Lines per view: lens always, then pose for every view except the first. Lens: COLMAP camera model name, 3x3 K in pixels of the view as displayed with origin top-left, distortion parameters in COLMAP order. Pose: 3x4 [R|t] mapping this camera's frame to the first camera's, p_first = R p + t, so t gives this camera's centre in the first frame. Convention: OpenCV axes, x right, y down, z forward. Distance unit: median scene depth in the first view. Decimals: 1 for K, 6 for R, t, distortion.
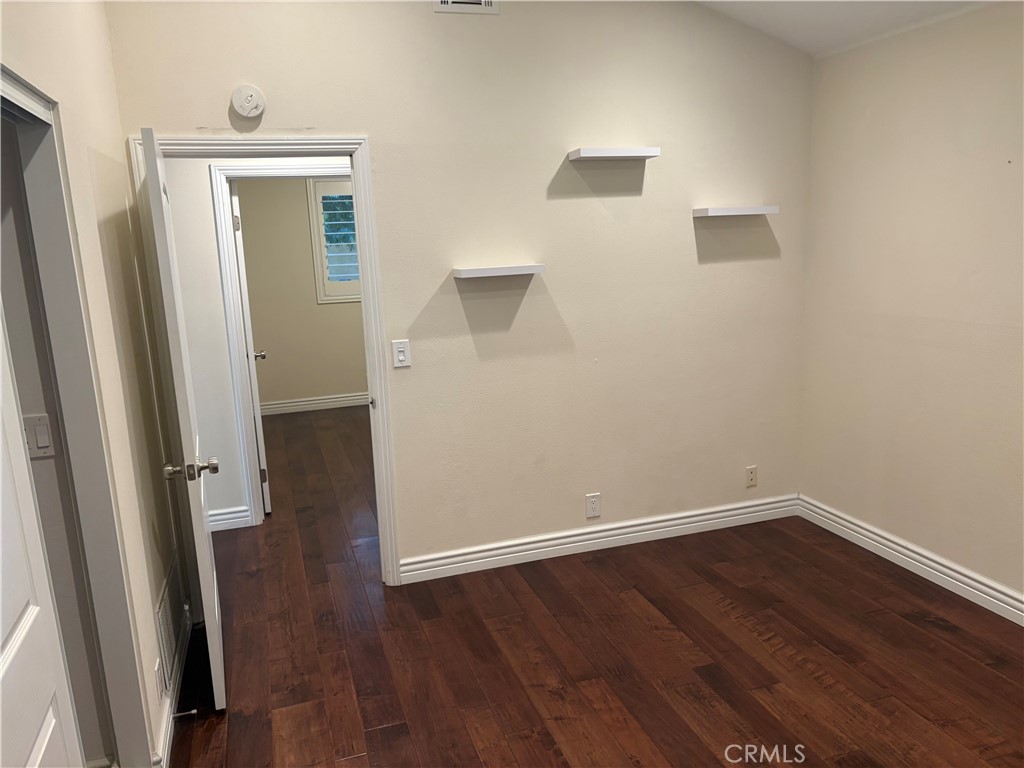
lens RADIAL K [[794.3, 0, 516.3], [0, 794.3, 385.0], [0, 0, 1]] dist [0.020740, -0.006001]
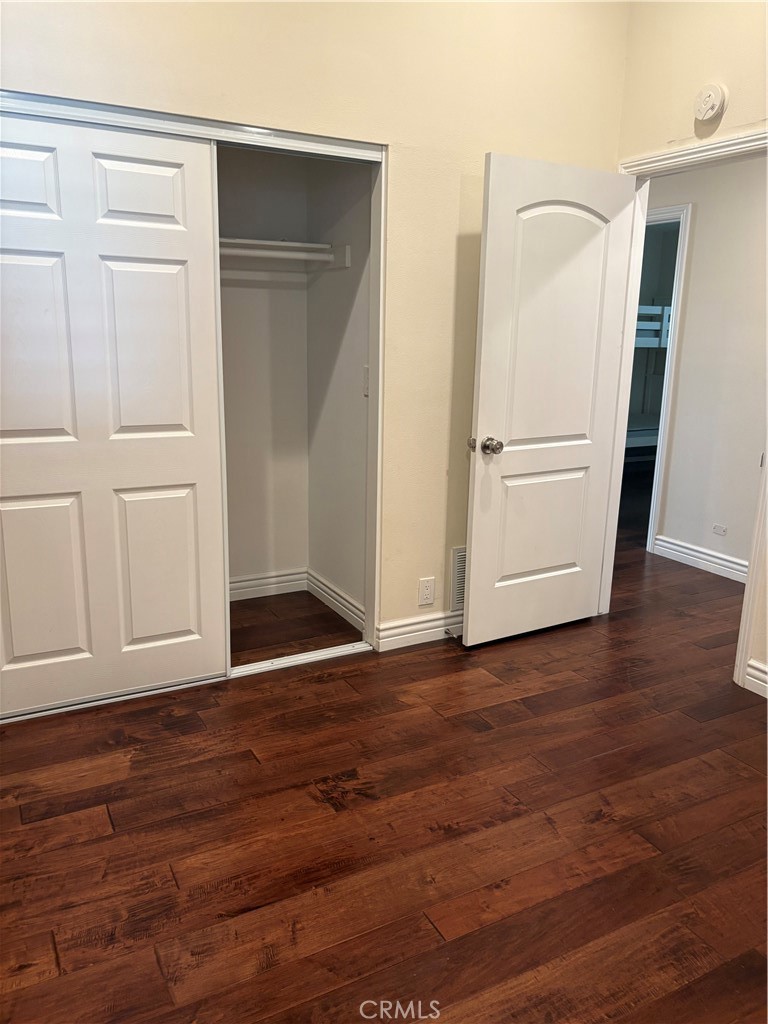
lens RADIAL K [[794.3, 0, 379.3], [0, 794.3, 512.0], [0, 0, 1]] dist [0.020740, -0.006001]
pose [[0.172677, 0.270833, -0.947012, 0.646834], [-0.217745, 0.948164, 0.231459, -0.036246], [0.960609, 0.166239, 0.222699, 0.528796]]
